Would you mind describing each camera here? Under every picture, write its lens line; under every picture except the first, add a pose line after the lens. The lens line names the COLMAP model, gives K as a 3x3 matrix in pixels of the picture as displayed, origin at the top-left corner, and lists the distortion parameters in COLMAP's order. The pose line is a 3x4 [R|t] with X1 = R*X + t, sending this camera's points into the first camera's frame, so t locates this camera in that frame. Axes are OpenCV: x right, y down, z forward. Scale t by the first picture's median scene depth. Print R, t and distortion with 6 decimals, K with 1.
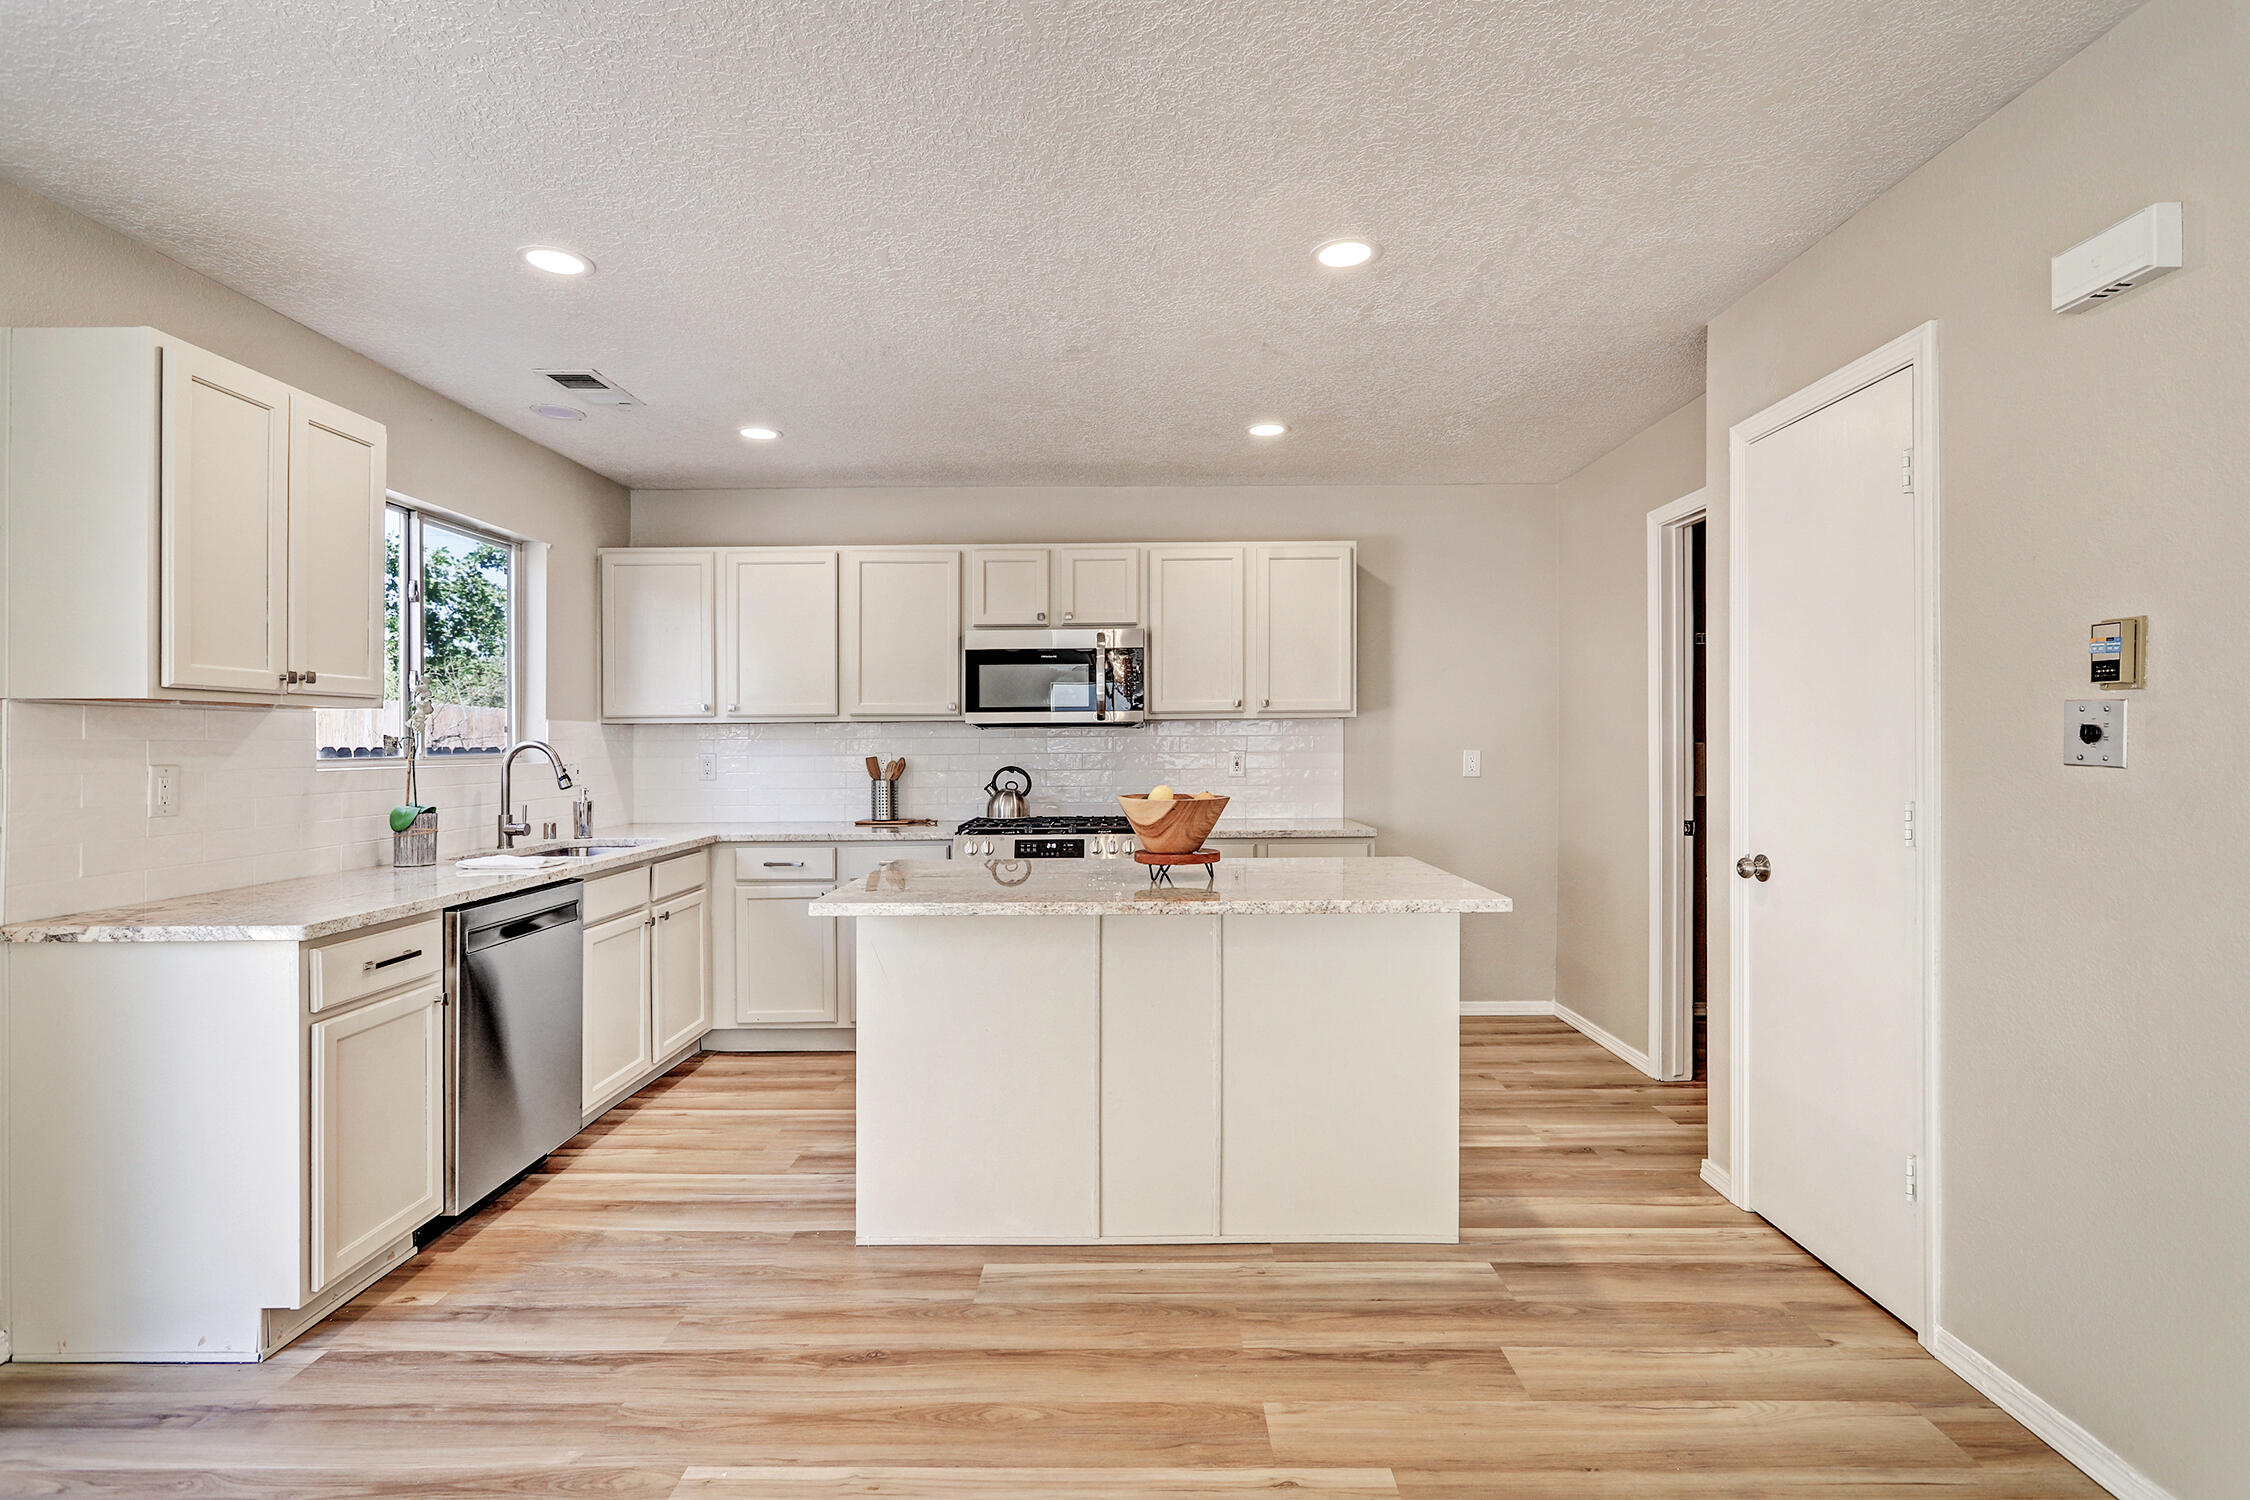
lens RADIAL K [[1059.4, 0, 1126.1], [0, 1059.4, 742.5], [0, 0, 1]] dist [-0.000787, -0.000182]
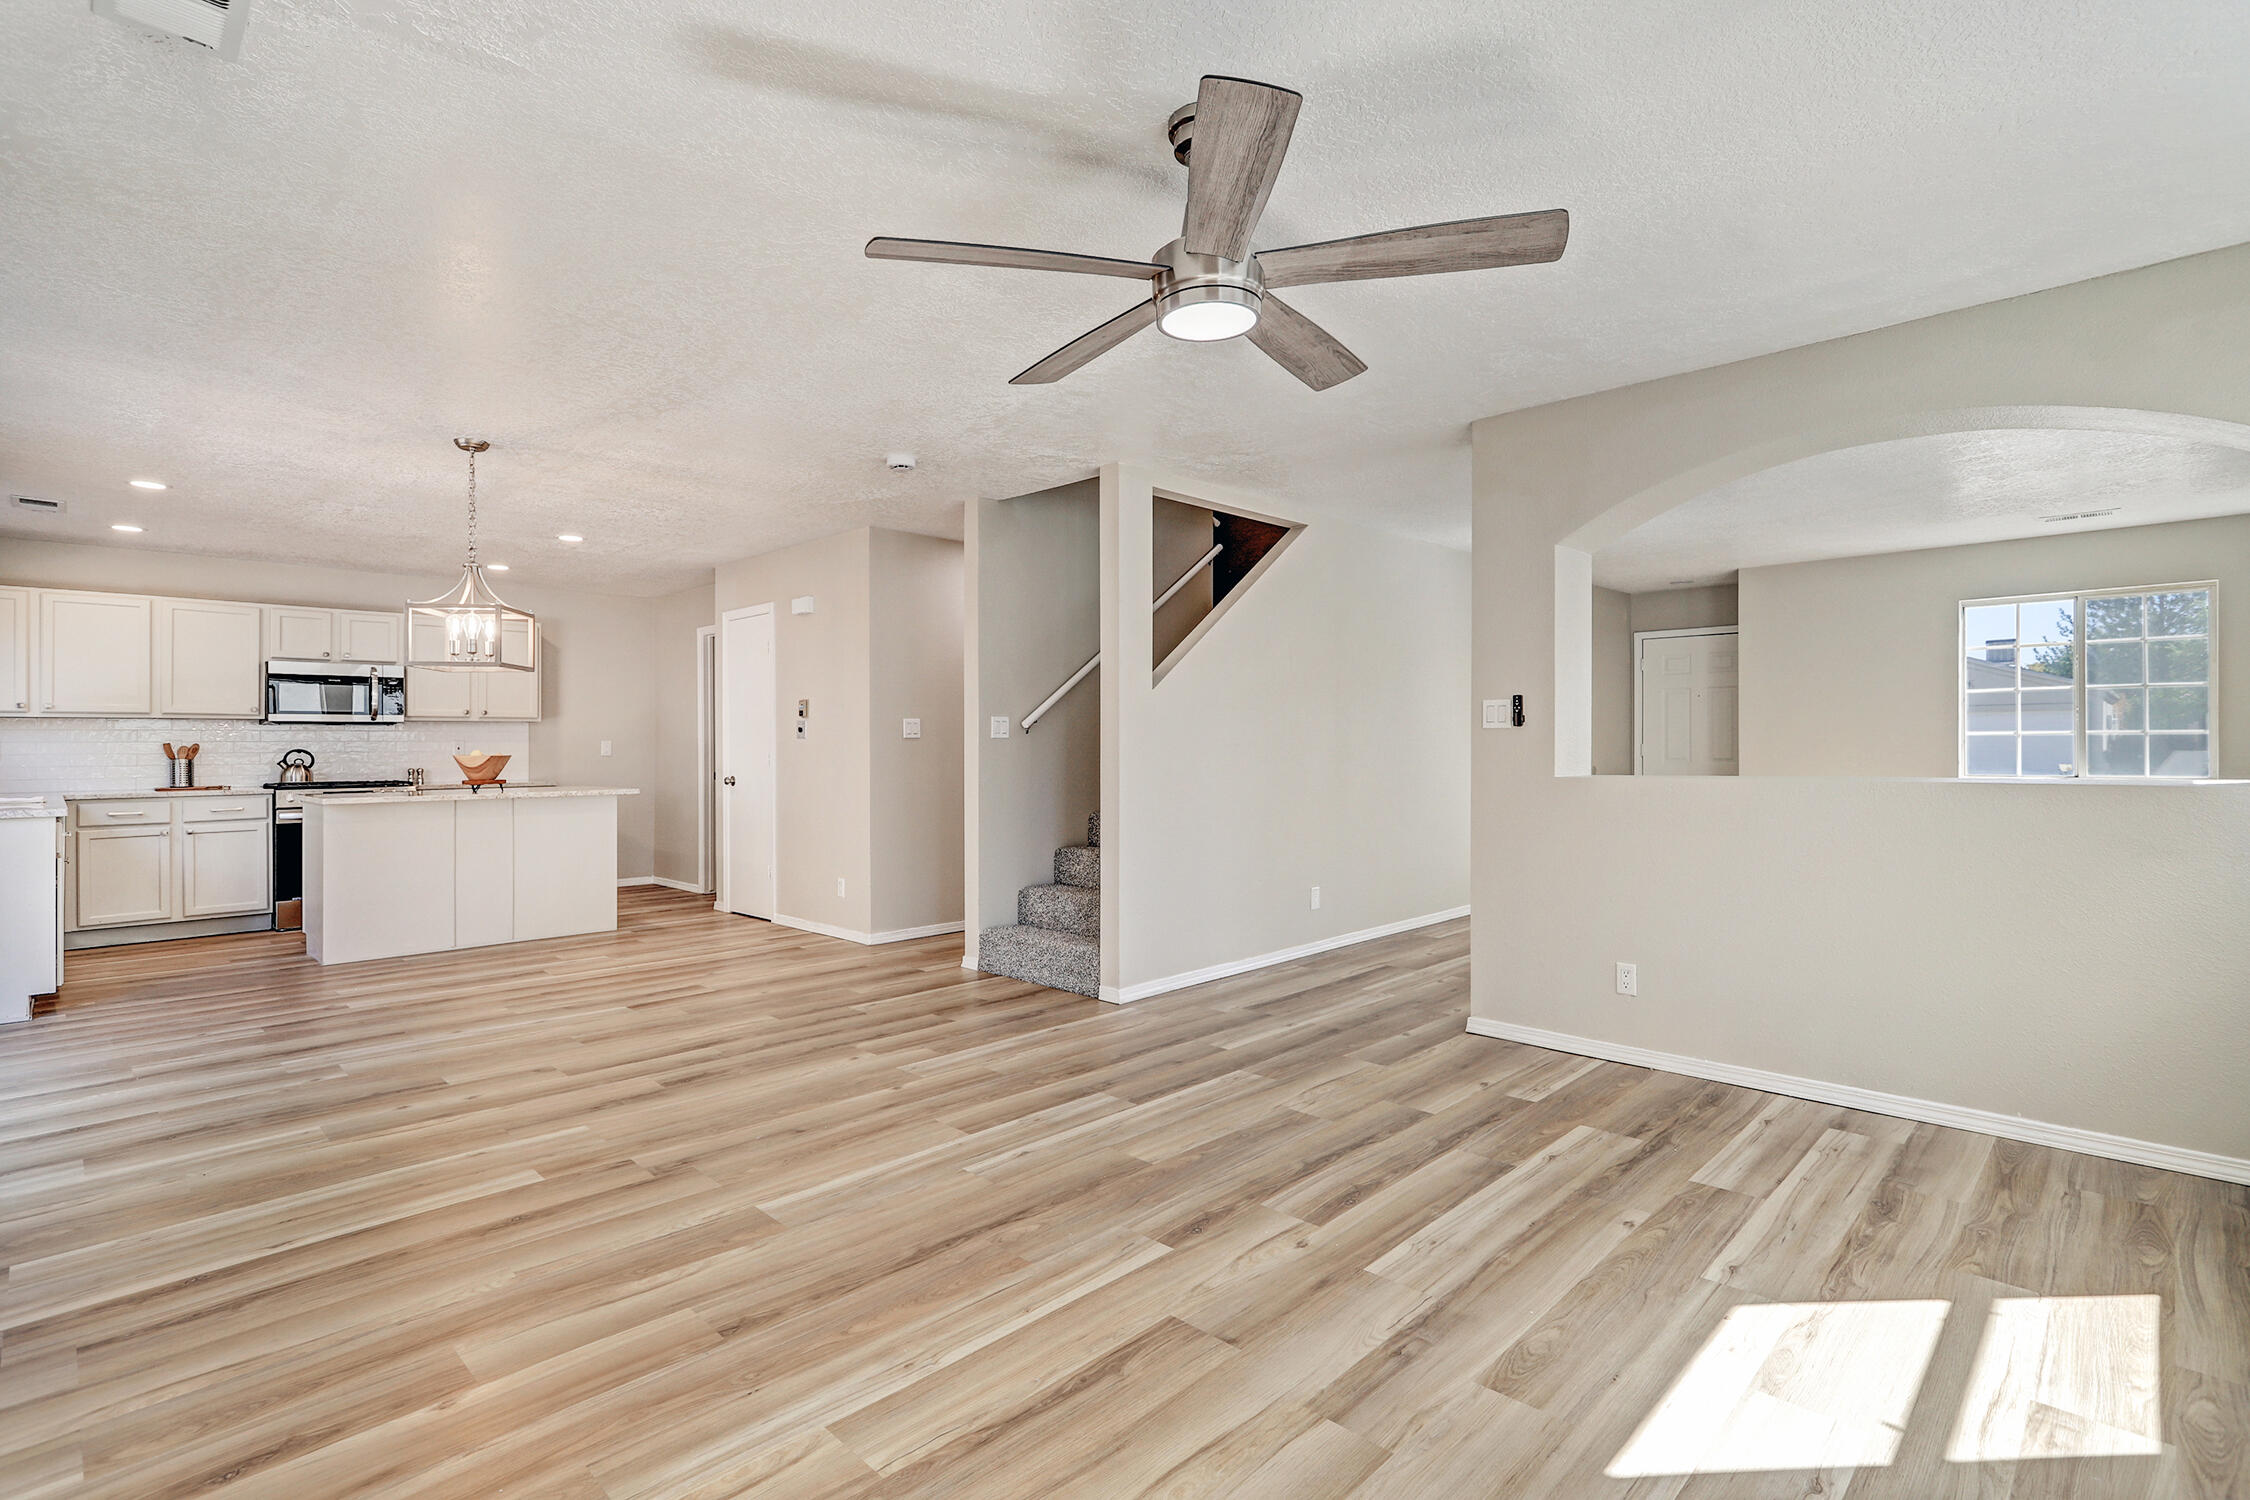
lens RADIAL K [[1059.4, 0, 1126.1], [0, 1059.4, 742.5], [0, 0, 1]] dist [-0.000787, -0.000182]
pose [[0.691548, 0.005375, 0.722311, -0.488888], [0.001164, 0.999963, -0.008556, 0.034386], [-0.722330, 0.006758, 0.691516, -1.186063]]
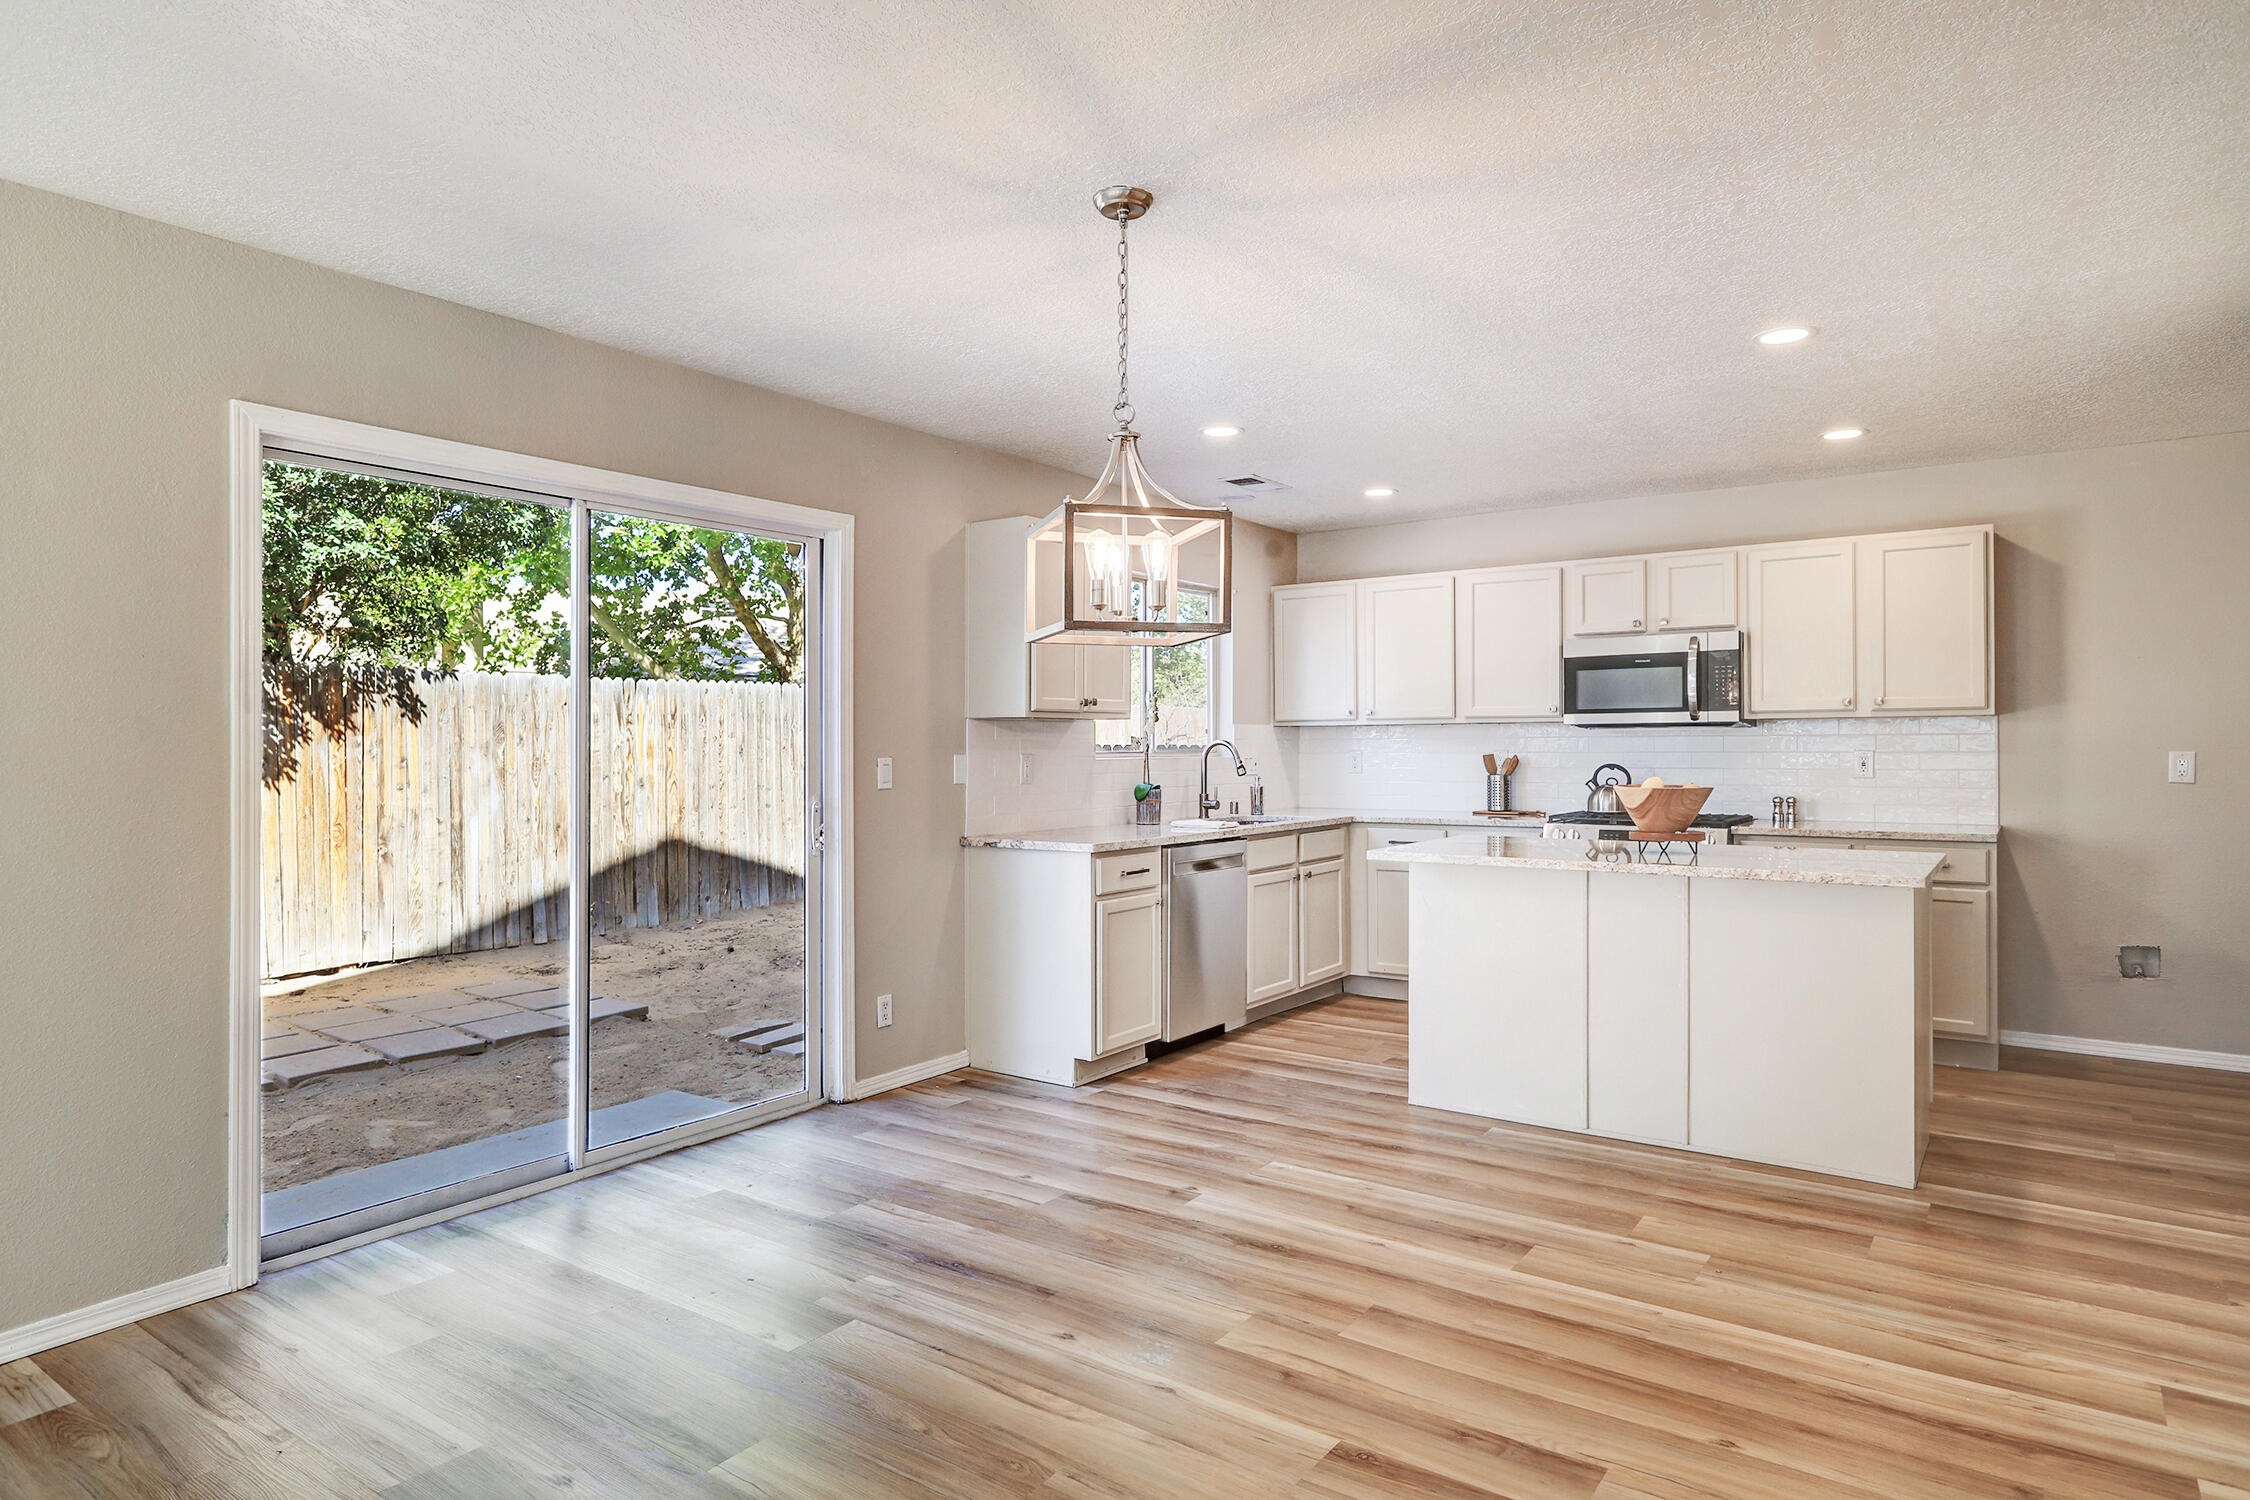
lens RADIAL K [[1286.8, 0, 1130.9], [0, 1286.8, 729.7], [0, 0, 1]] dist [0.001365, 0.000279]
pose [[0.817068, -0.004113, -0.576527, 0.307229], [-0.000622, 0.999968, -0.008015, -0.001581], [0.576541, 0.006907, 0.817039, -0.430771]]
